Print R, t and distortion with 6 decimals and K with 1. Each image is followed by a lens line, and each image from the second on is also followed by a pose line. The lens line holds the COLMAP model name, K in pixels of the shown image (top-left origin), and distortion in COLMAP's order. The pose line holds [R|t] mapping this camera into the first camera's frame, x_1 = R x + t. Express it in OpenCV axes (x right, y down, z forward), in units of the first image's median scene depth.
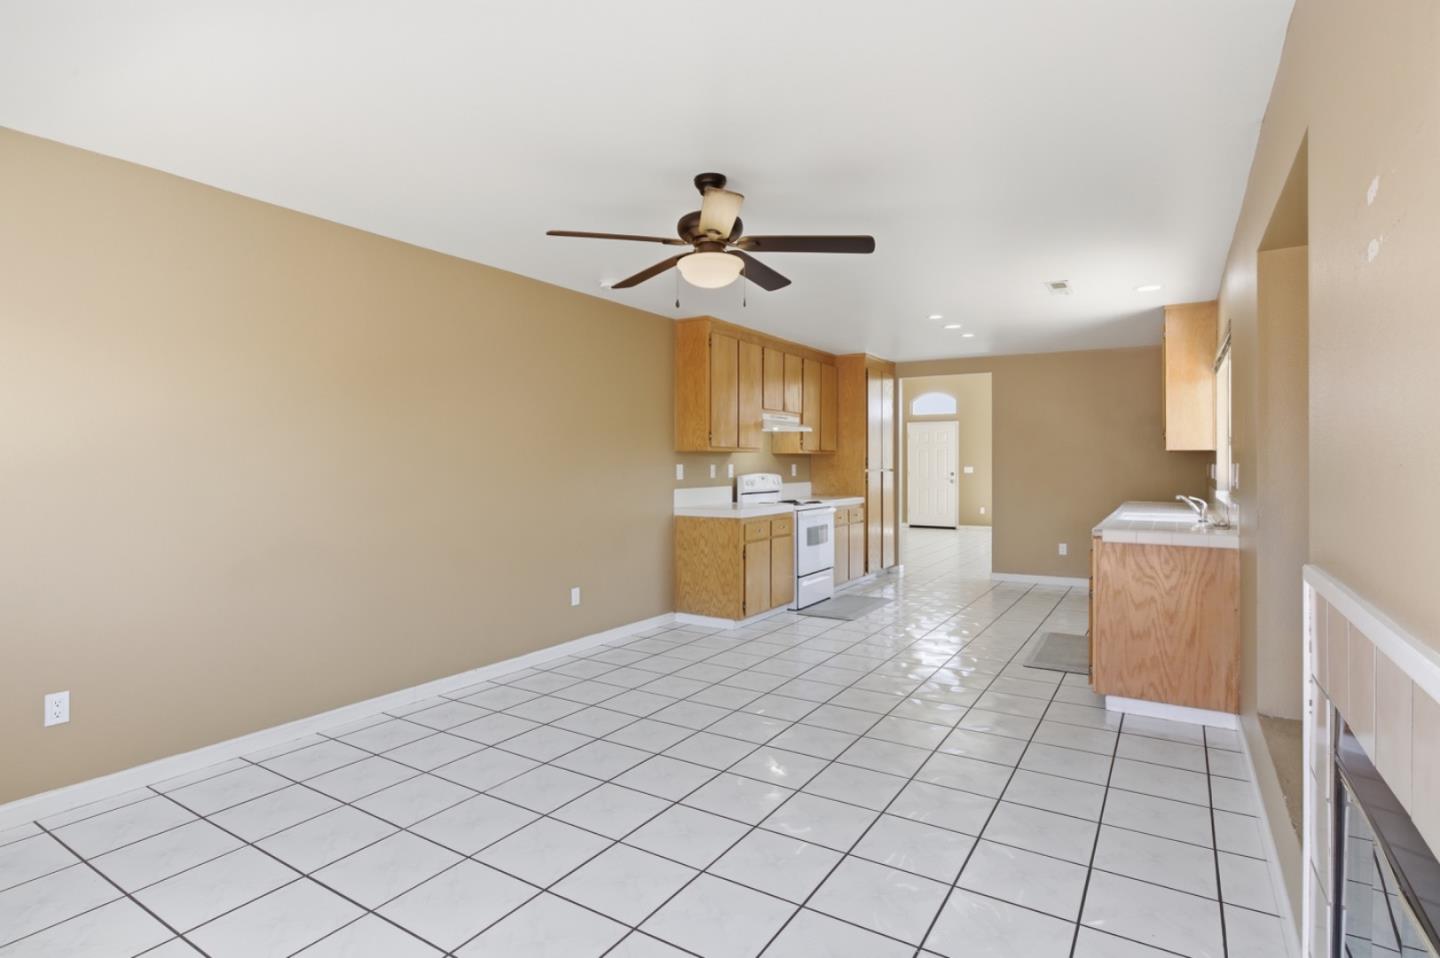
lens RADIAL K [[733.5, 0, 727.4], [0, 733.5, 469.6], [0, 0, 1]] dist [0.002875, 0.000532]
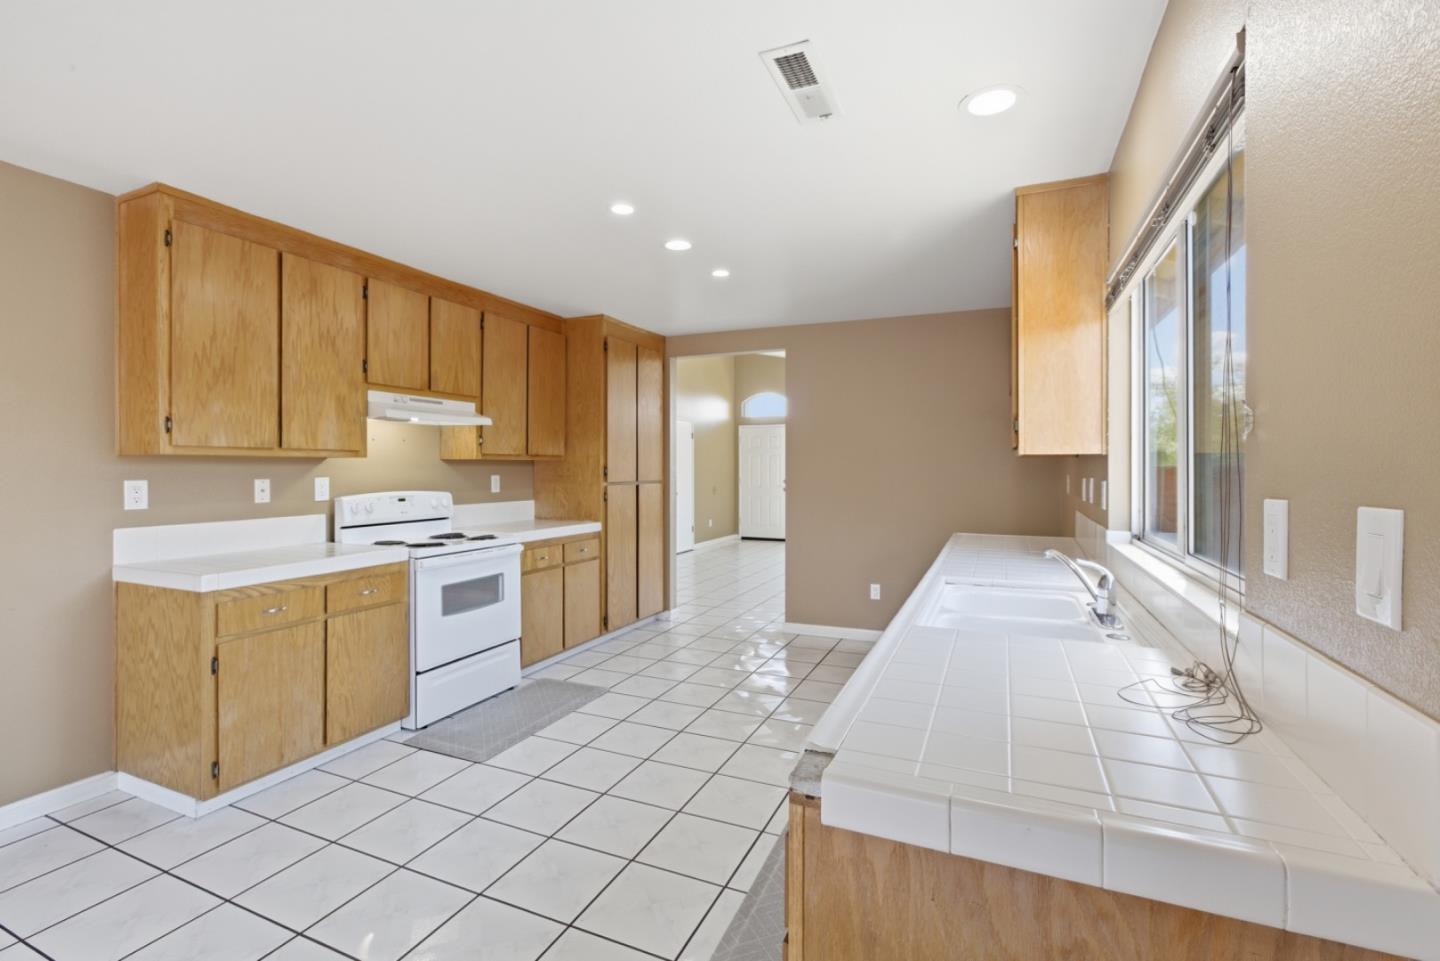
lens RADIAL K [[648.9, 0, 711.1], [0, 648.9, 476.9], [0, 0, 1]] dist [-0.003849, -0.000311]
pose [[0.992506, -0.002518, 0.122169, 0.256601], [0.001763, 0.999979, 0.006294, -0.010763], [-0.122182, -0.006031, 0.992489, 0.452332]]
